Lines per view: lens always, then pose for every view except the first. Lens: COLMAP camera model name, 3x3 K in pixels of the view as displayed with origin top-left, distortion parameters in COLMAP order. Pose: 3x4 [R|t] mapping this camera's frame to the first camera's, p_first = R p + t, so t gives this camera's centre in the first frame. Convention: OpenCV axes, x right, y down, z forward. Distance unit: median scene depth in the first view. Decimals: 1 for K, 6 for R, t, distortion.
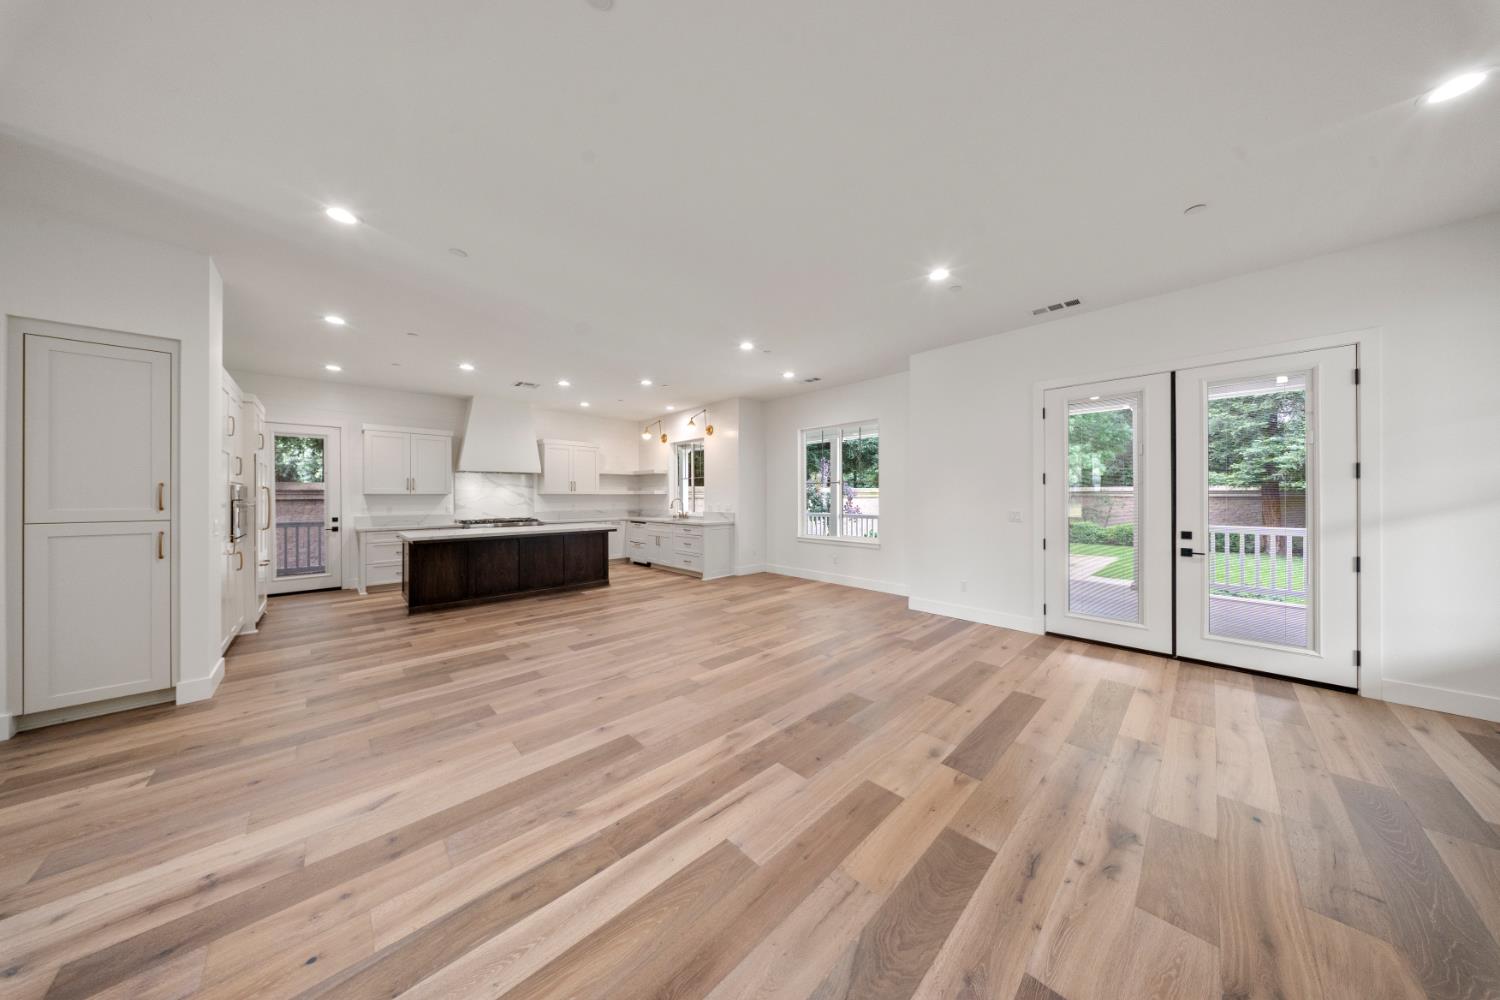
lens RADIAL K [[442.9, 0, 753.4], [0, 442.9, 494.1], [0, 0, 1]] dist [-0.000137, -0.001068]
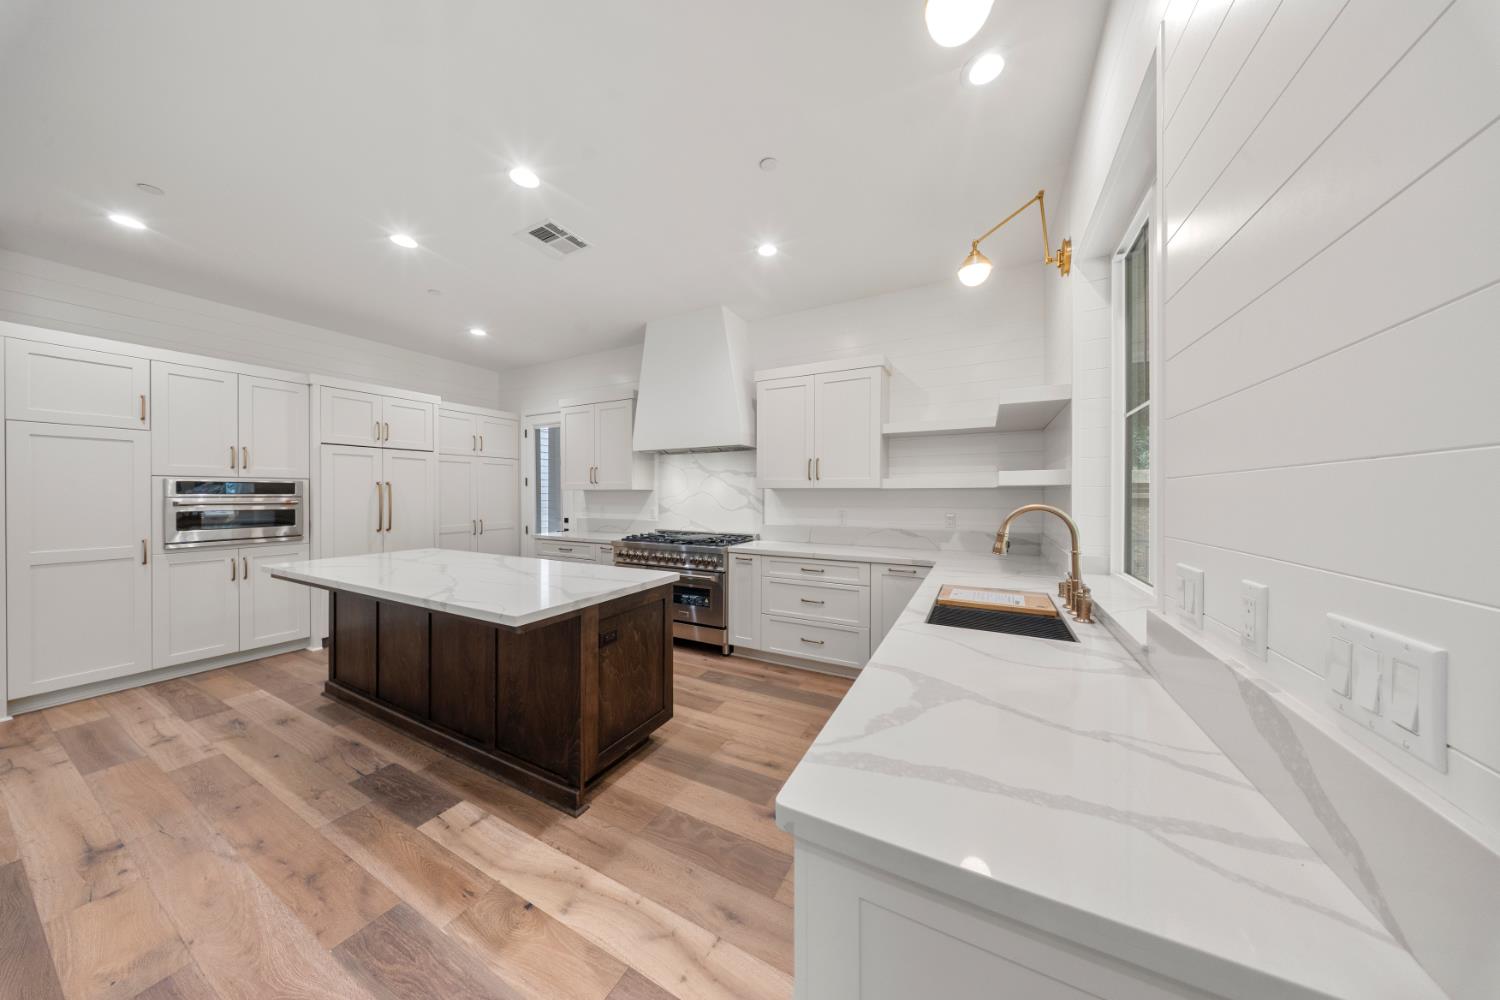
lens RADIAL K [[442.9, 0, 747.8], [0, 442.9, 496.0], [0, 0, 1]] dist [-0.000137, -0.001068]
pose [[0.308996, 0.007998, -0.951030, -0.053587], [0.002671, 0.999953, 0.009277, 0.006760], [0.951060, -0.005407, 0.308960, 1.847041]]
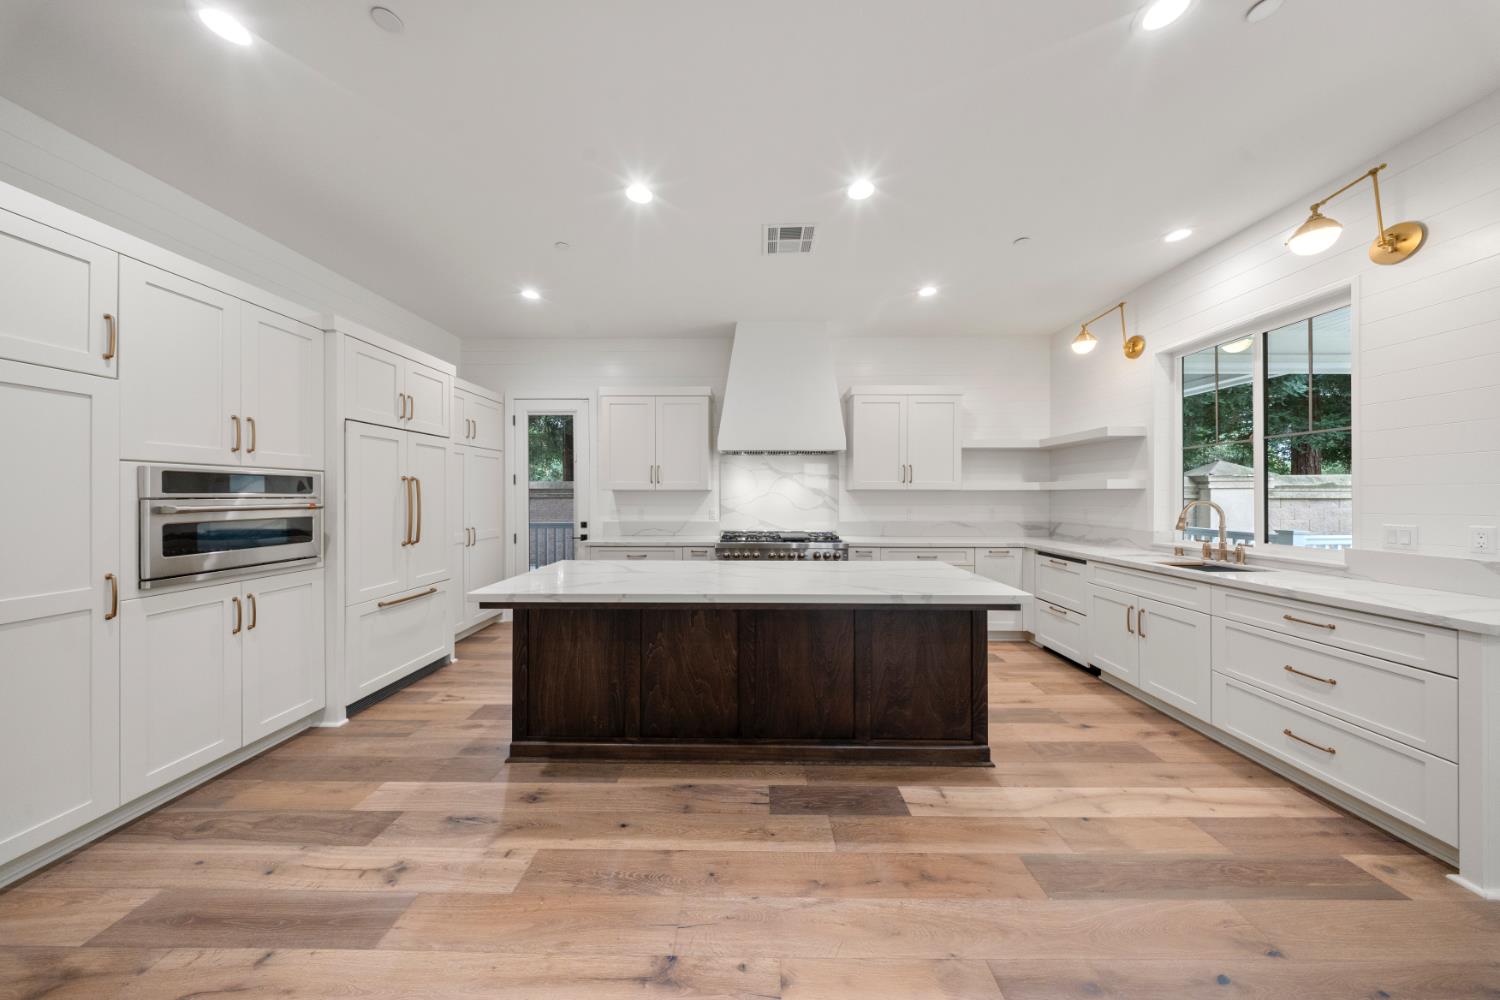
lens RADIAL K [[442.9, 0, 748.3], [0, 442.9, 495.4], [0, 0, 1]] dist [-0.000137, -0.001068]
pose [[0.704403, 0.003414, -0.709792, -0.398798], [0.000560, 0.999985, 0.005366, 0.008448], [0.709800, -0.004177, 0.704390, 1.167414]]
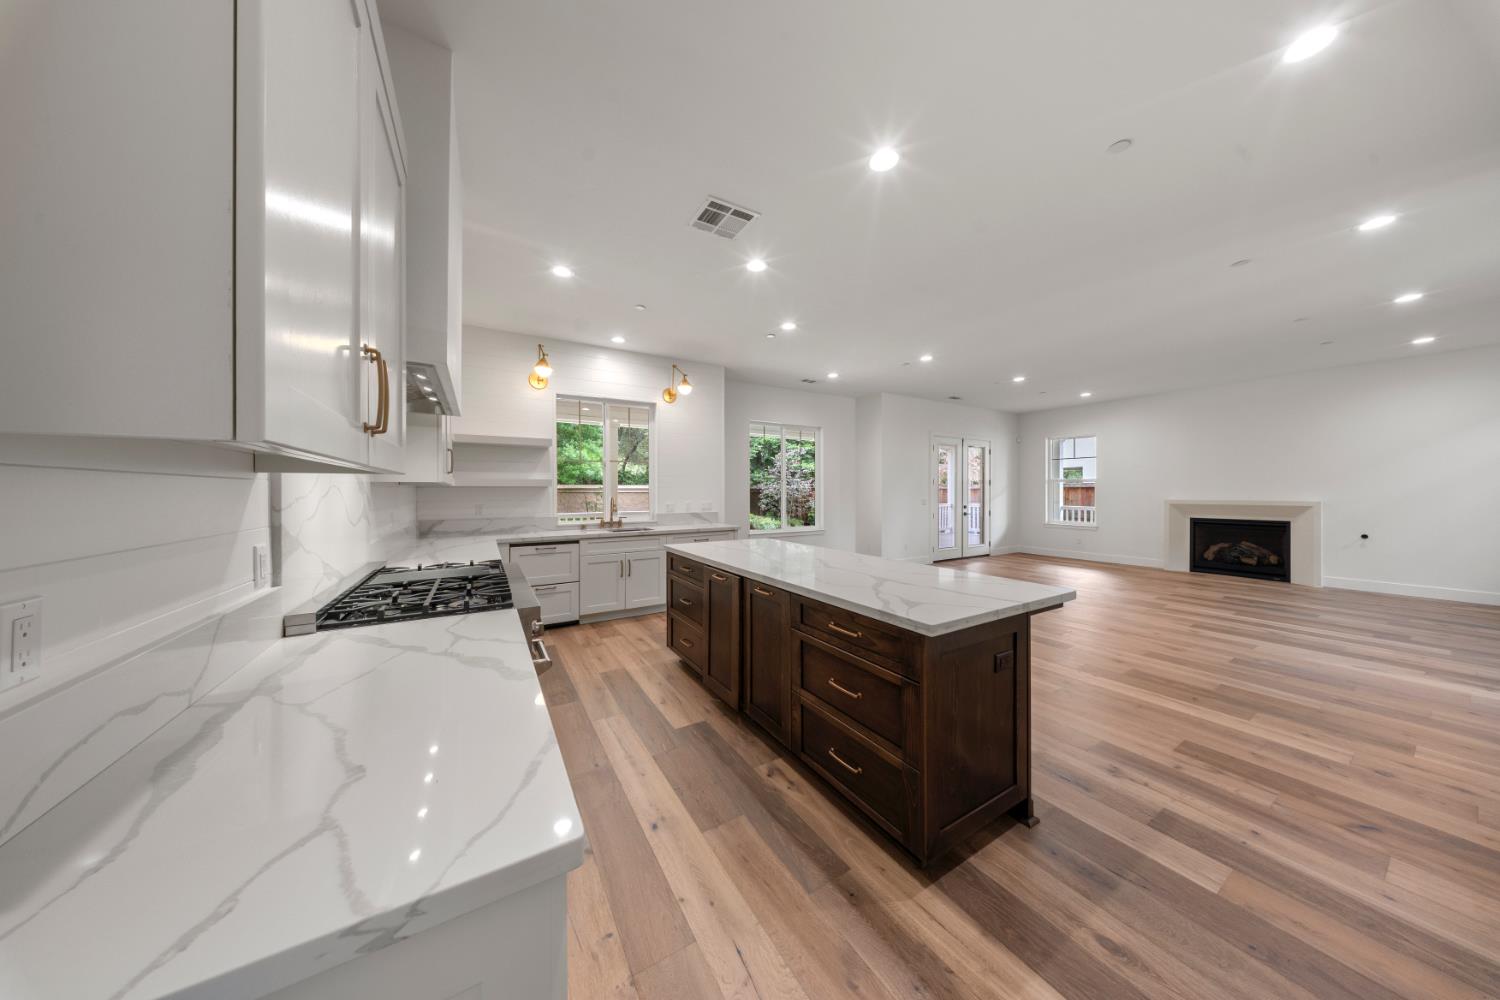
lens RADIAL K [[442.9, 0, 751.7], [0, 442.9, 492.4], [0, 0, 1]] dist [-0.000137, -0.001068]
pose [[0.222124, -0.000894, 0.975018, -1.602489], [-0.002842, 0.999995, 0.001564, 0.012495], [-0.975014, -0.003118, 0.222120, 1.556771]]
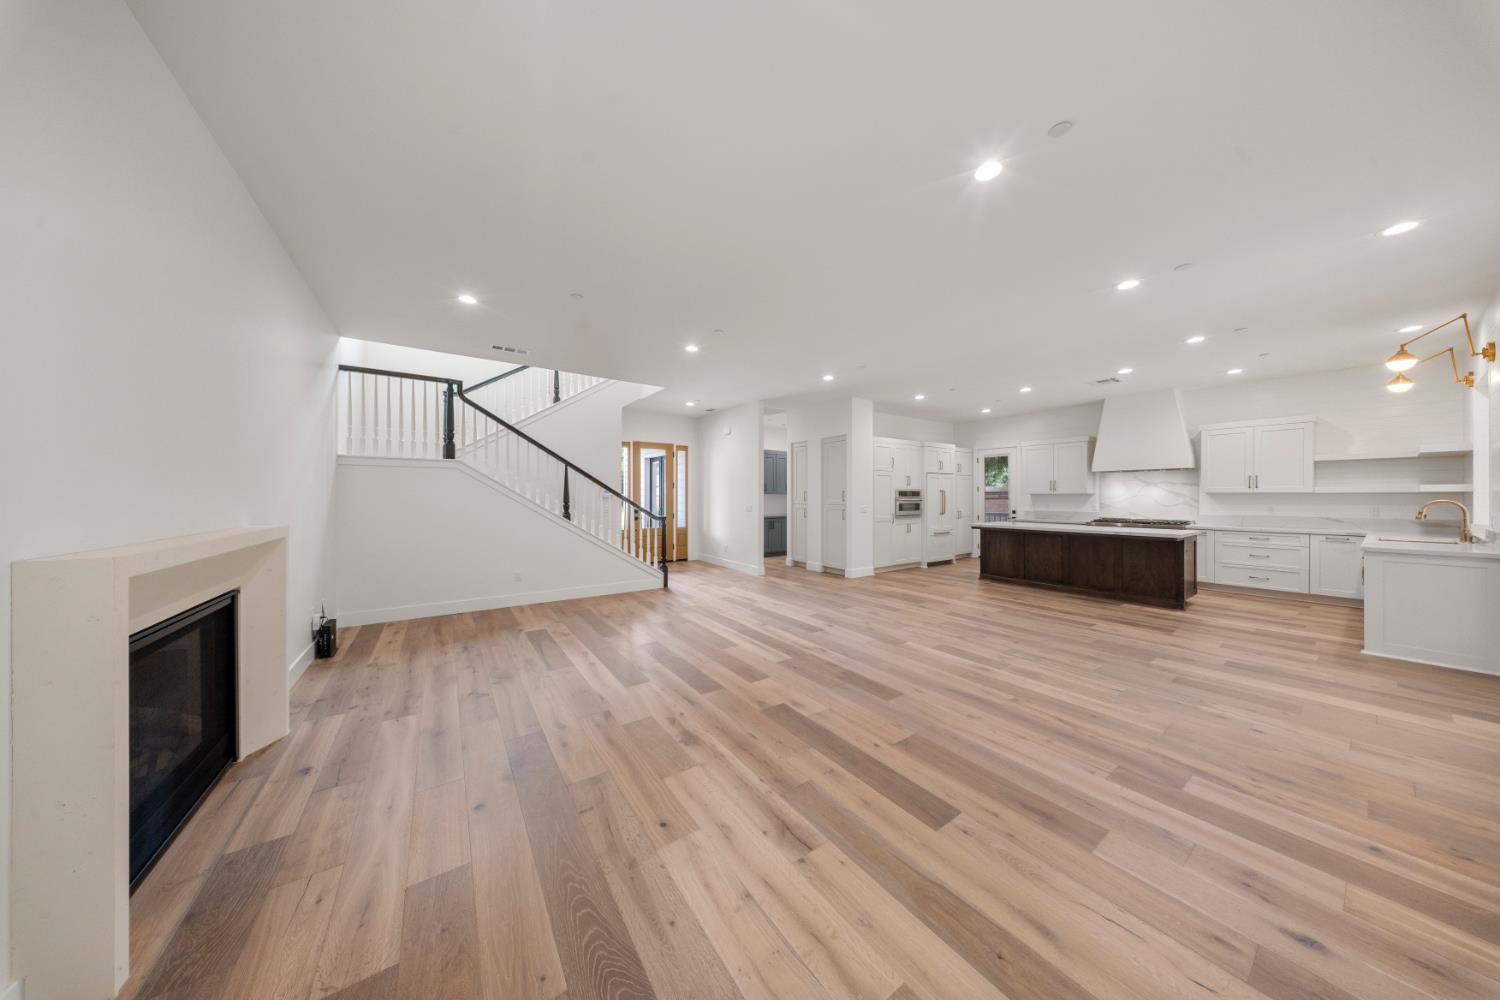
lens RADIAL K [[442.9, 0, 745.3], [0, 442.9, 496.7], [0, 0, 1]] dist [-0.000137, -0.001068]
pose [[-0.169666, 0.004727, -0.985490, 1.042492], [0.004714, 0.999981, 0.003985, -0.001678], [0.985490, -0.003970, -0.169685, 0.674788]]
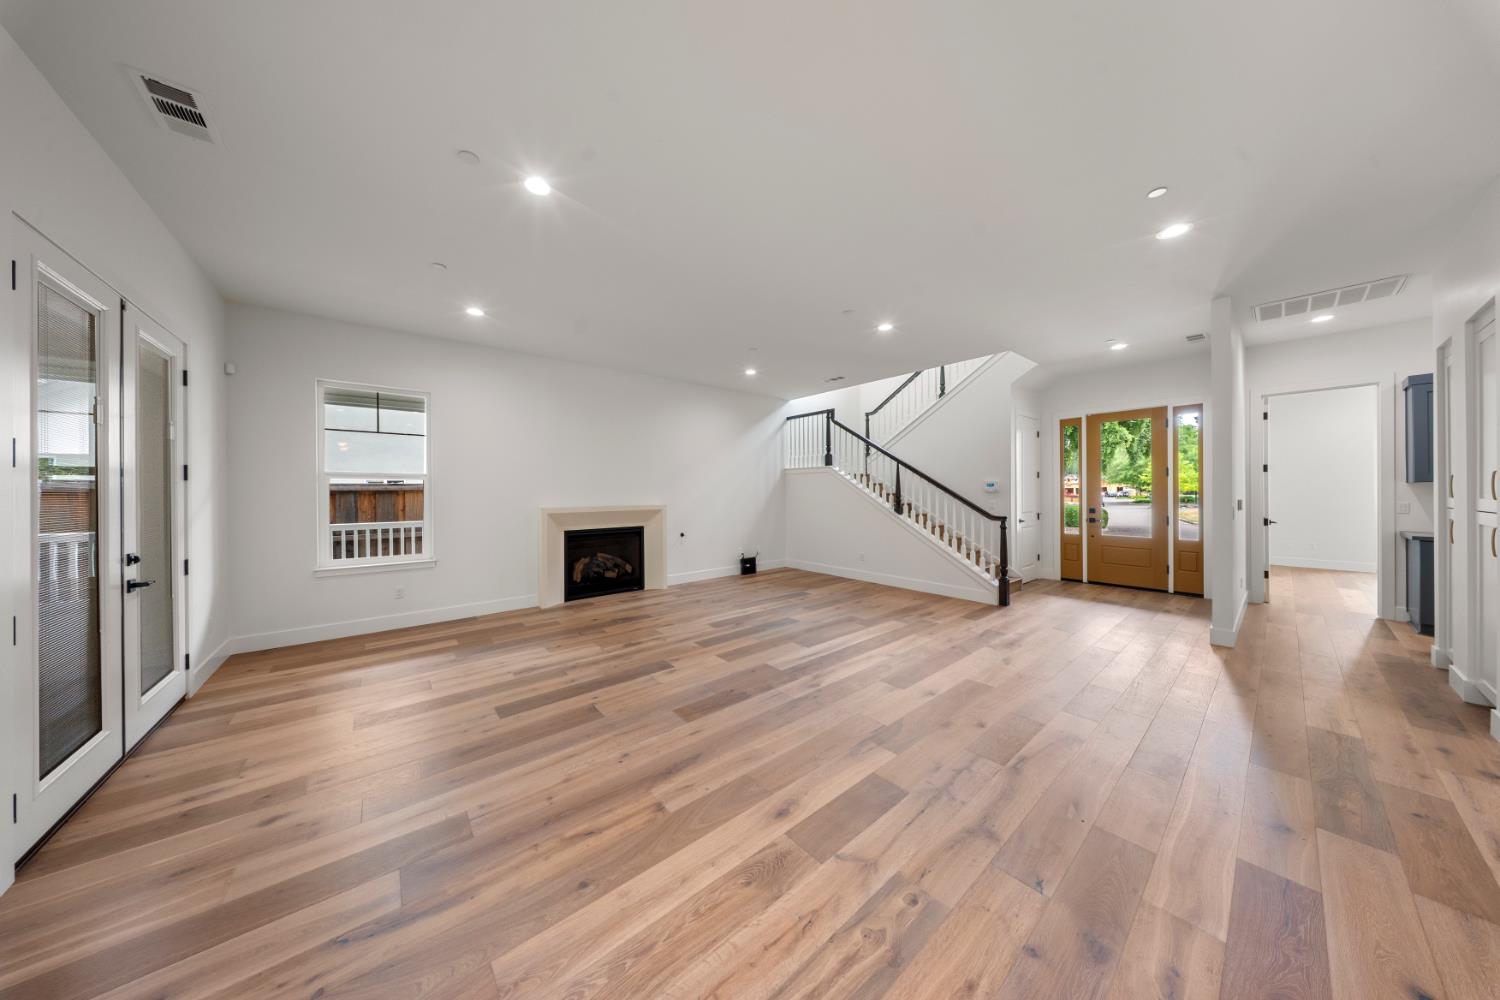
lens RADIAL K [[442.9, 0, 746.2], [0, 442.9, 497.1], [0, 0, 1]] dist [-0.000137, -0.001068]
pose [[-0.996261, 0.009293, 0.085898, 0.023599], [0.009765, 0.999939, 0.005080, 0.007455], [-0.085845, 0.005900, -0.996291, 1.521541]]
